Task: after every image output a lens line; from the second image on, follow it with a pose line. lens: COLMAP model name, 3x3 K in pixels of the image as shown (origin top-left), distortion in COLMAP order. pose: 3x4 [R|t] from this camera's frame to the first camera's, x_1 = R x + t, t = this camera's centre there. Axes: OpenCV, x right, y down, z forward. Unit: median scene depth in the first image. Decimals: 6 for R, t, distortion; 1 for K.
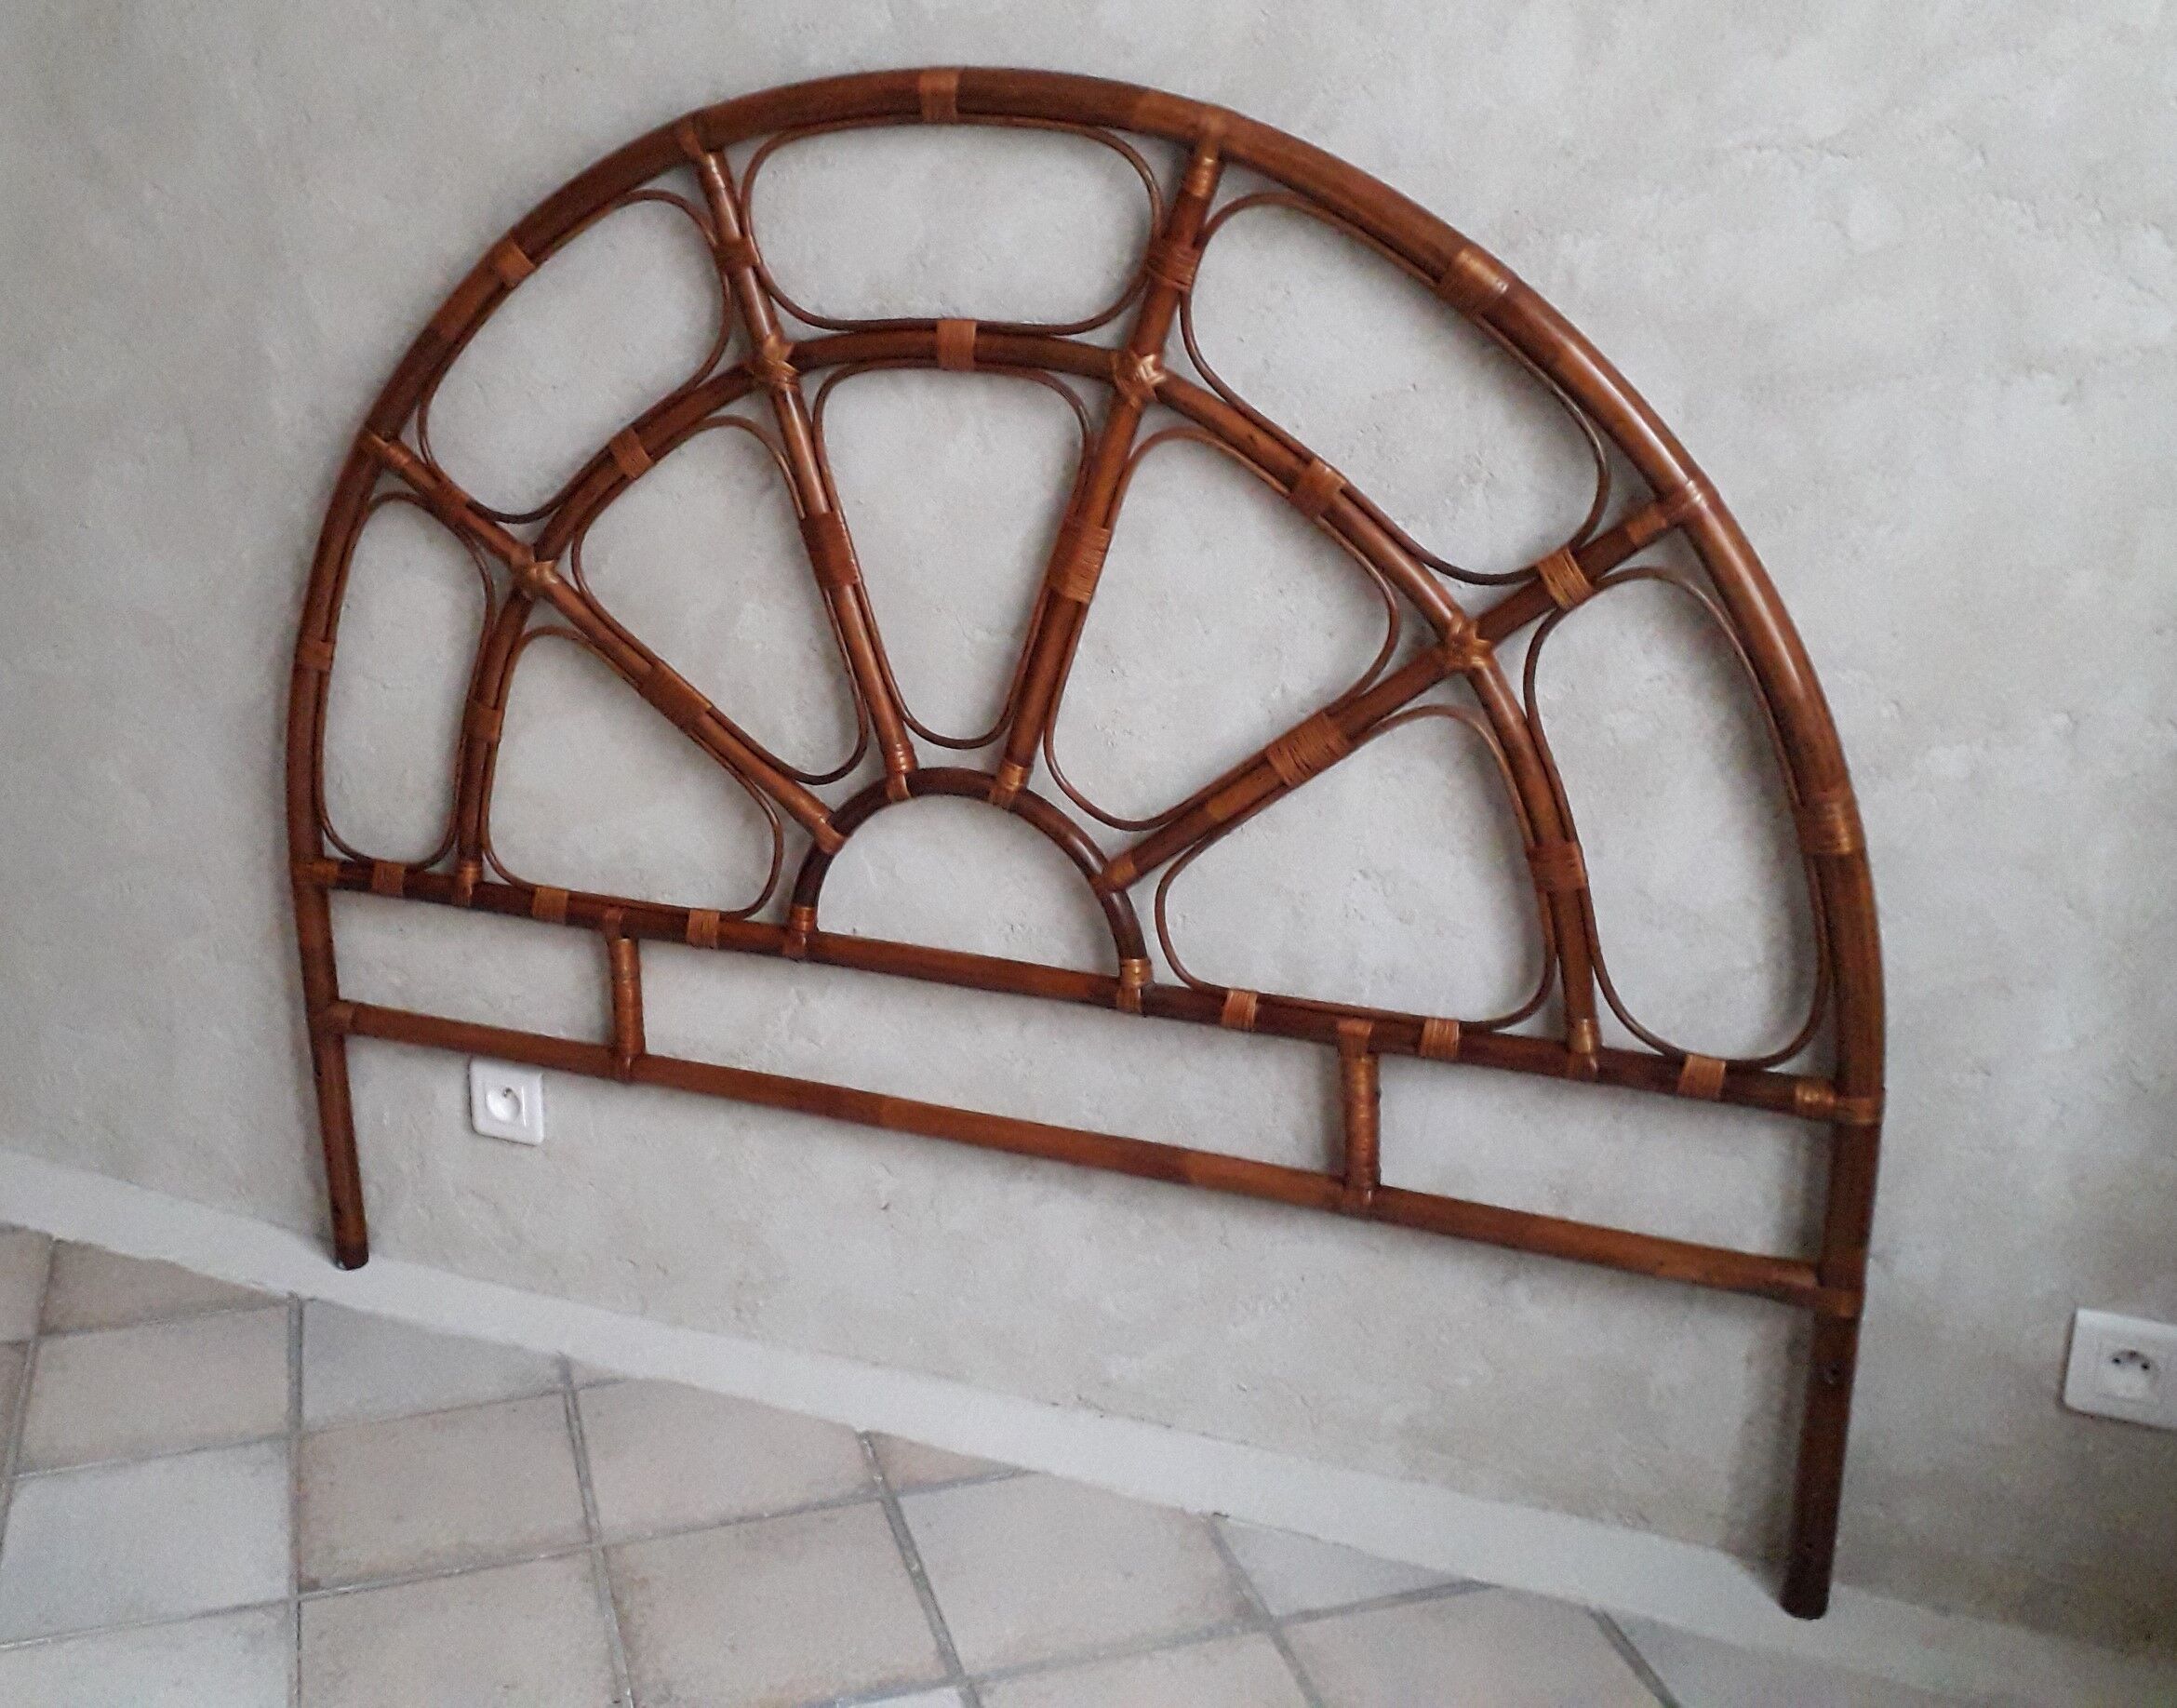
lens RADIAL K [[1824.8, 0, 1089.6], [0, 1824.8, 775.7], [0, 0, 1]] dist [0.003751, -0.008218]
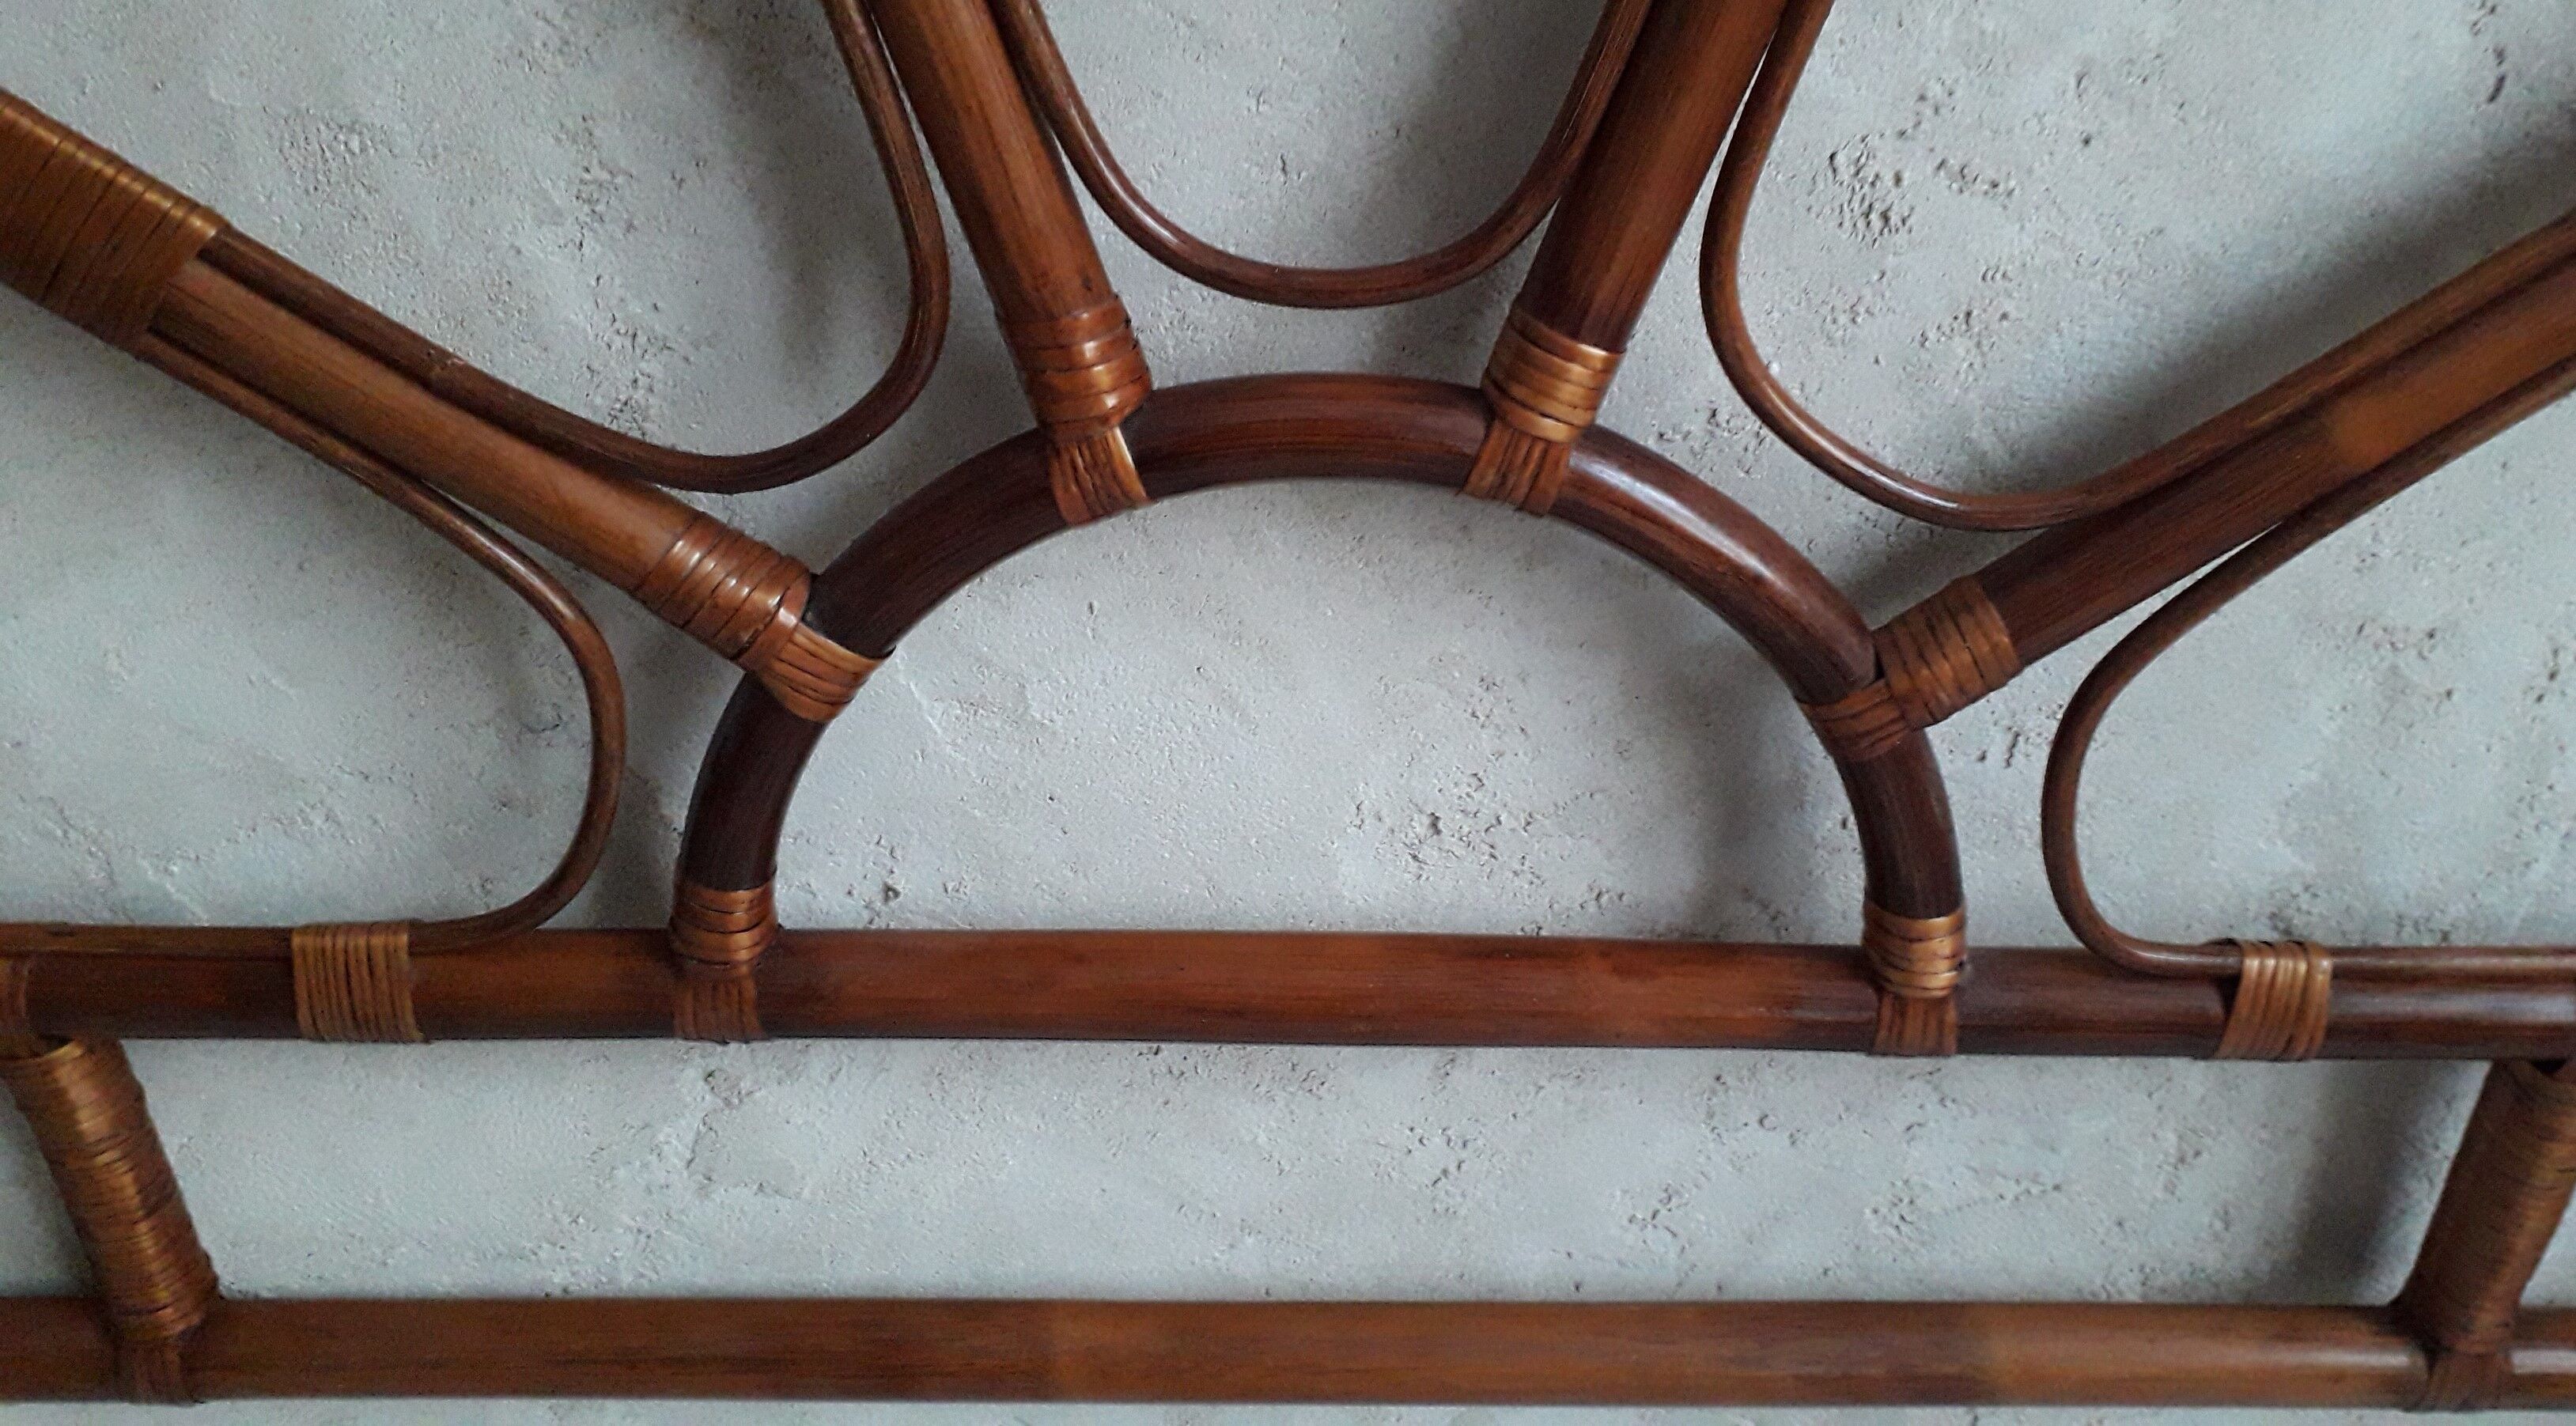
lens RADIAL K [[2129.7, 0, 1372.8], [0, 2129.7, 716.2], [0, 0, 1]] dist [0.041119, -0.000283]
pose [[0.934326, -0.188671, 0.302389, -0.171813], [0.092825, 0.947934, 0.304640, -0.051794], [-0.344121, -0.256564, 0.903192, 0.712877]]
